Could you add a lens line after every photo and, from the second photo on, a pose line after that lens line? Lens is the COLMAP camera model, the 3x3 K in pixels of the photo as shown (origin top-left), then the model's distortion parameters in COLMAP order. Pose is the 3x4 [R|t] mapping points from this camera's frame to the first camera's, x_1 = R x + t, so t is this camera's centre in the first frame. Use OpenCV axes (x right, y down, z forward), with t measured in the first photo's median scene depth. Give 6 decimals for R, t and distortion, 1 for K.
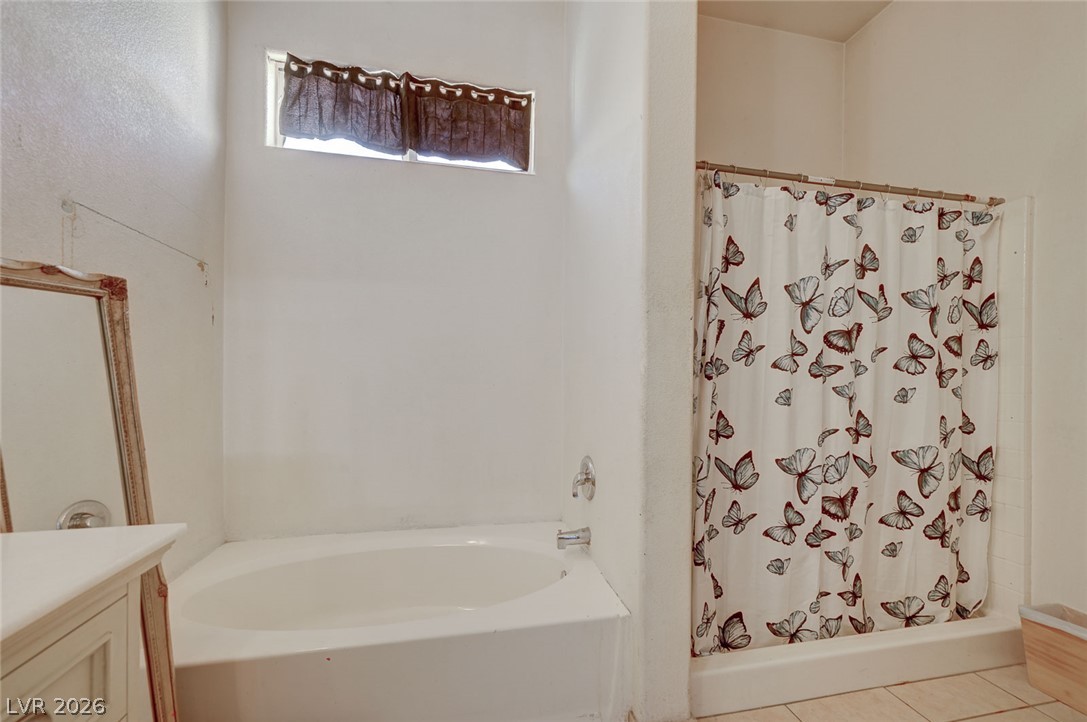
lens RADIAL K [[446.9, 0, 553.4], [0, 446.9, 375.9], [0, 0, 1]] dist [-0.000665, 0.000281]
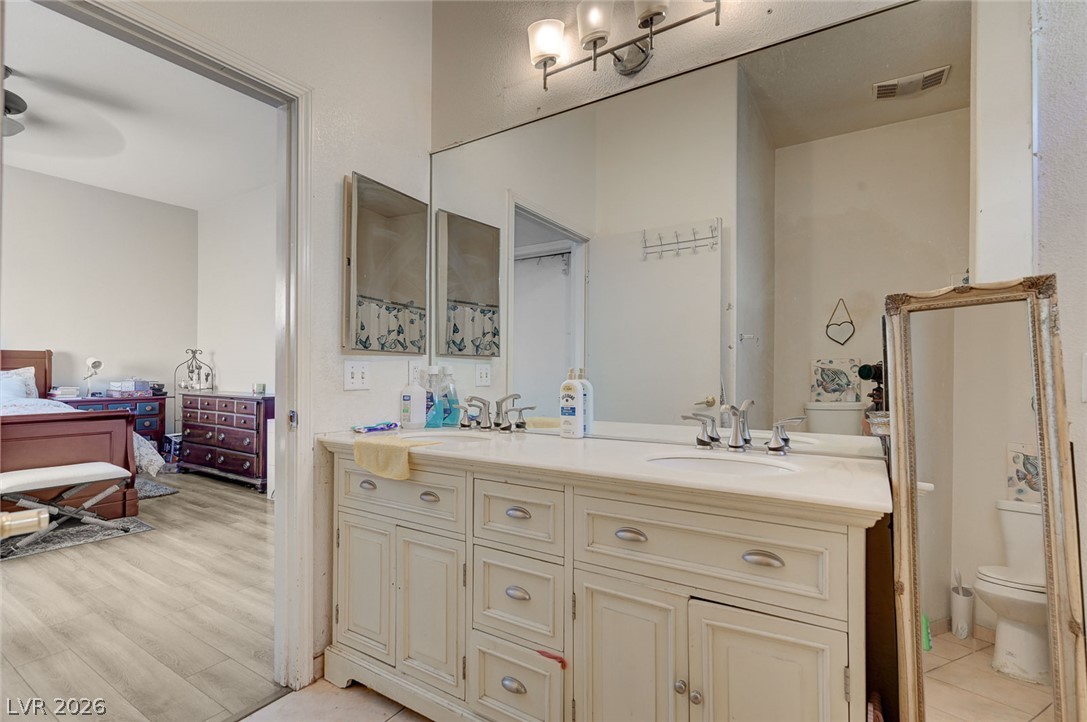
lens RADIAL K [[511.3, 0, 543.5], [0, 511.3, 361.0], [0, 0, 1]] dist [0.000190, 0.000060]
pose [[-0.713012, -0.021091, -0.700835, 0.259349], [-0.002735, 0.999624, -0.027301, 0.000596], [0.701147, -0.017549, -0.712801, 0.454076]]
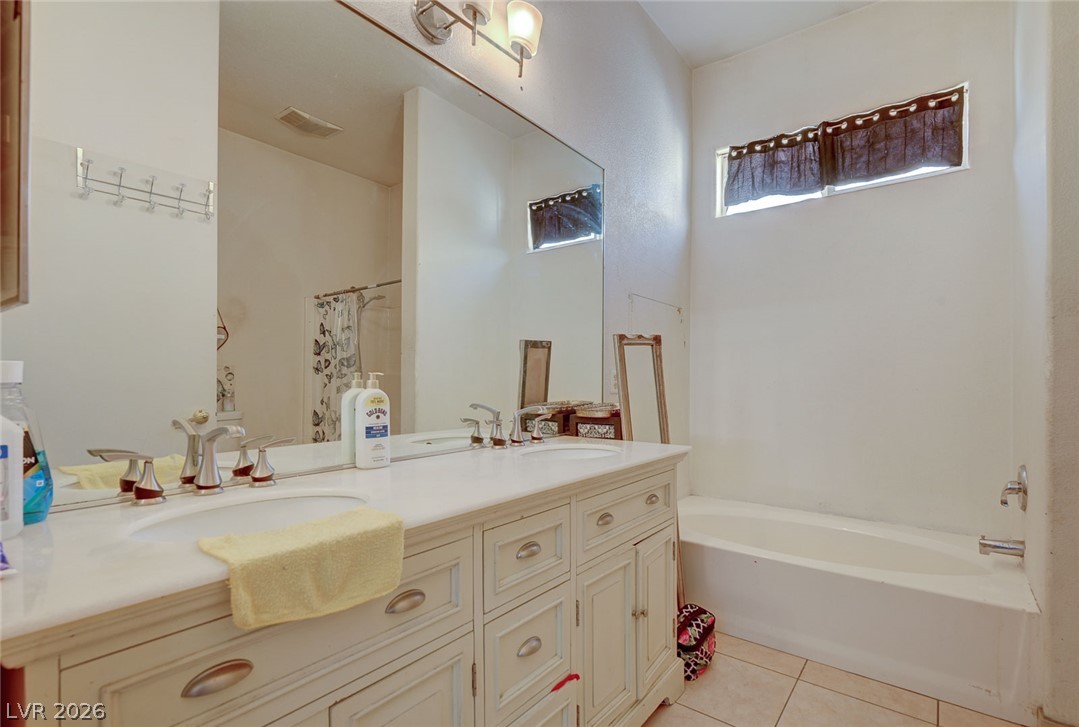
lens RADIAL K [[507.5, 0, 541.3], [0, 507.5, 386.2], [0, 0, 1]] dist [-0.001236, -0.000245]
pose [[0.631793, 0.002613, -0.775133, 0.238250], [0.003729, 0.999973, 0.006410, 0.002283], [0.775128, -0.006941, 0.631766, -0.420102]]
